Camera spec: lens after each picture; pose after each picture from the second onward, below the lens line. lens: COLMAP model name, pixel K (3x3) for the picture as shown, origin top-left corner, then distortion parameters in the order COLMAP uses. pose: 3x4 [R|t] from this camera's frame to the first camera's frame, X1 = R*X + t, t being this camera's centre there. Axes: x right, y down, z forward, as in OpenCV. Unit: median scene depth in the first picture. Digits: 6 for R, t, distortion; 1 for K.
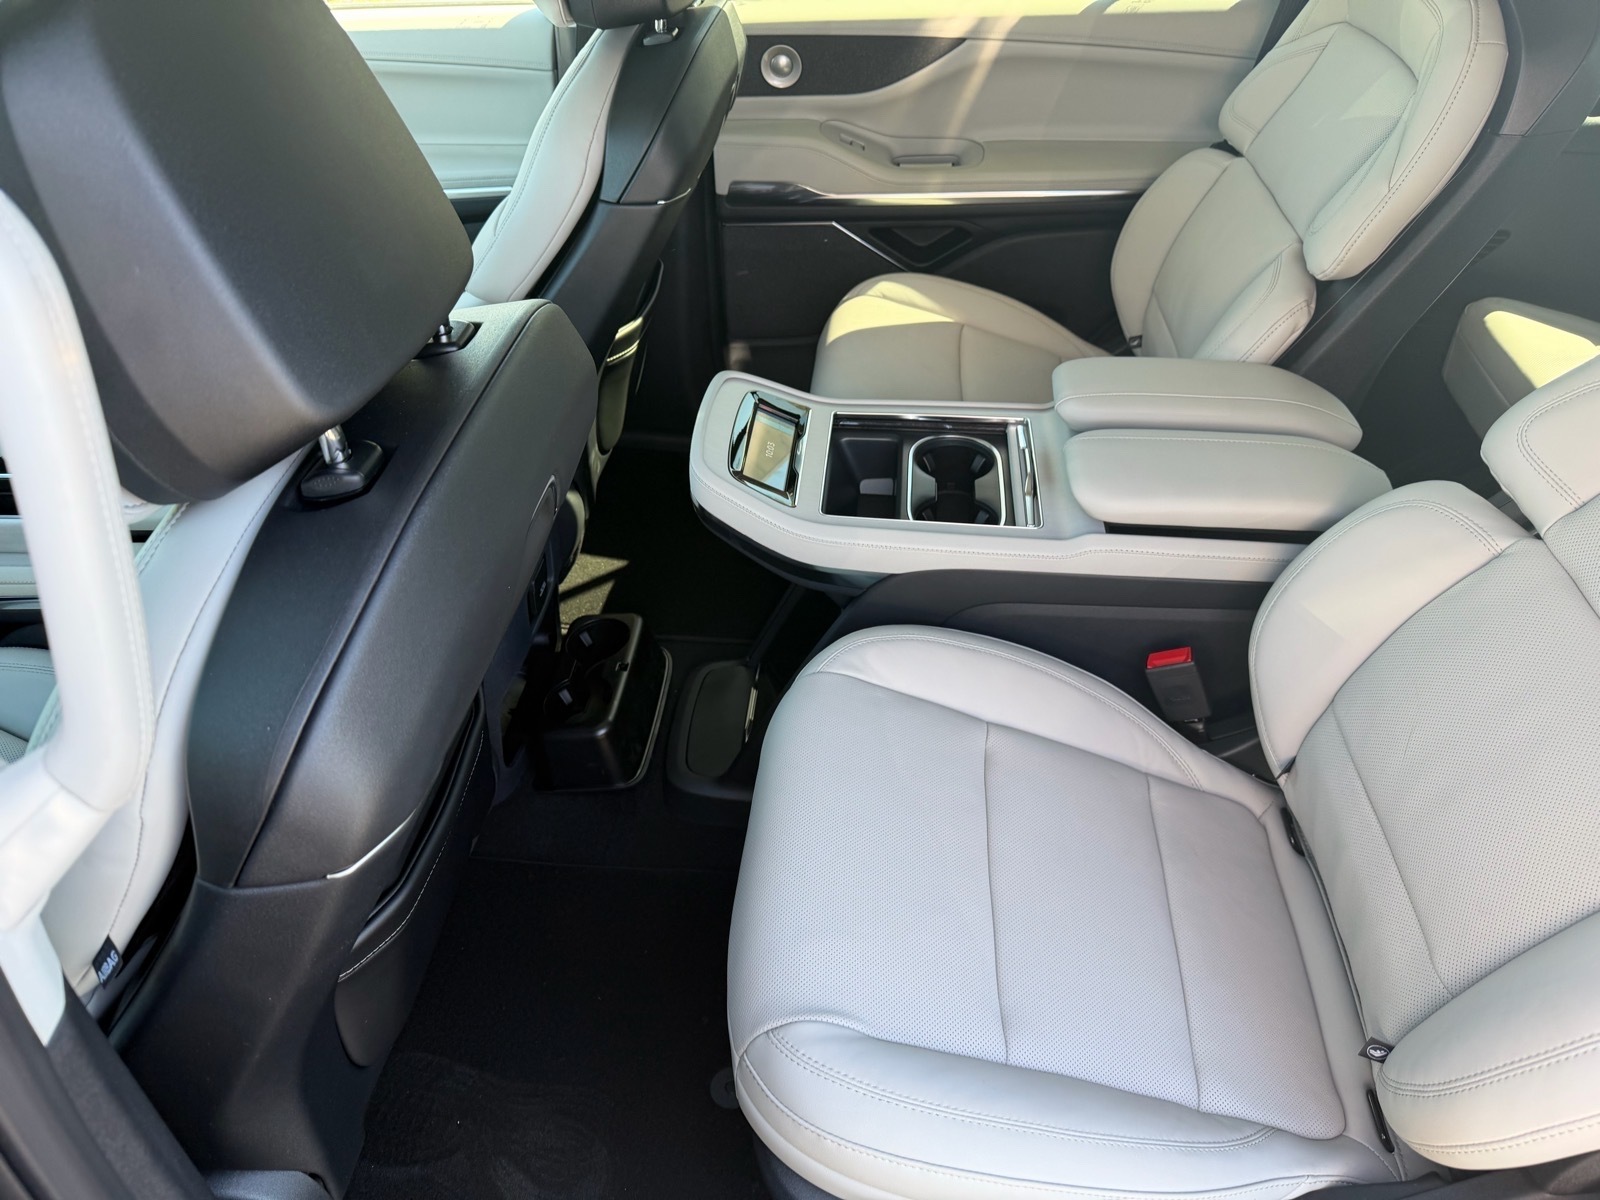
lens RADIAL K [[1124.3, 0, 800.0], [0, 1124.3, 600.0], [0, 0, 1]] dist [0.175666, -0.351085]
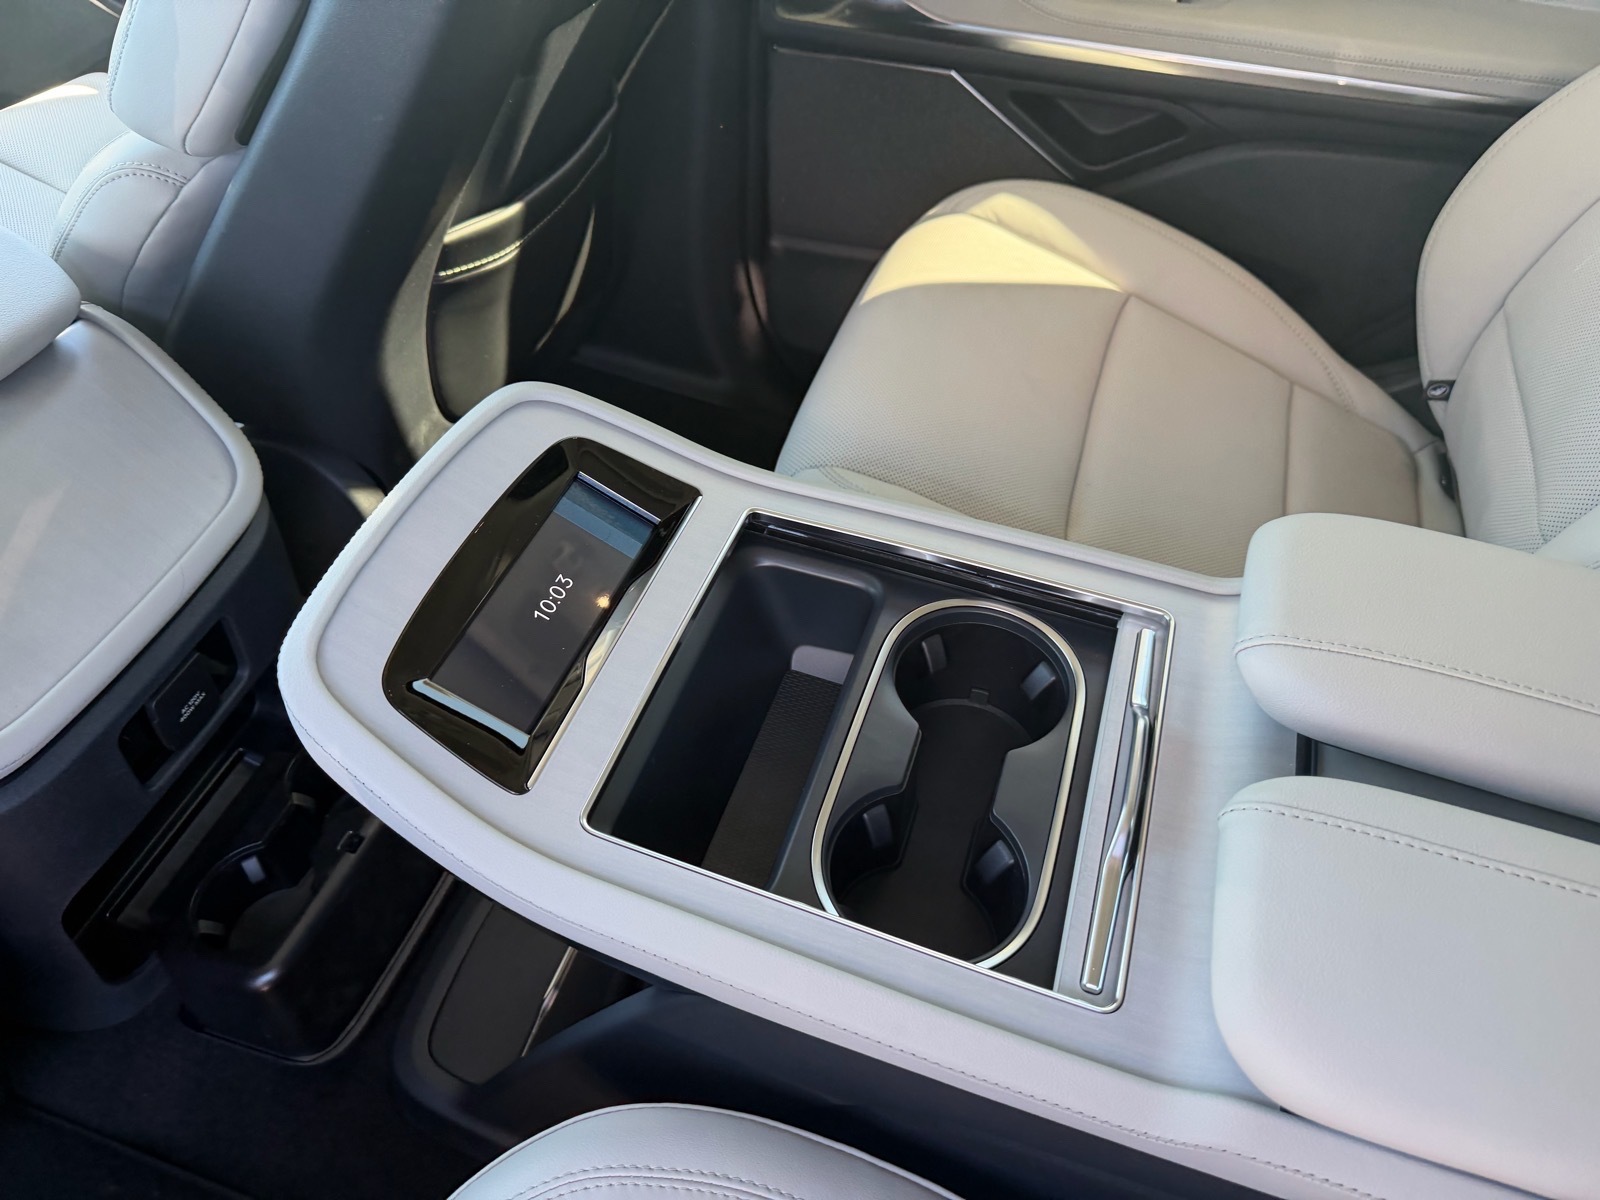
lens RADIAL K [[1149.4, 0, 800.0], [0, 1149.4, 600.0], [0, 0, 1]] dist [0.000832, 0.003341]
pose [[0.972028, 0.202484, -0.119002, 0.086741], [-0.184539, 0.971873, 0.146313, -0.154759], [0.145281, -0.120260, 0.982054, 0.417361]]
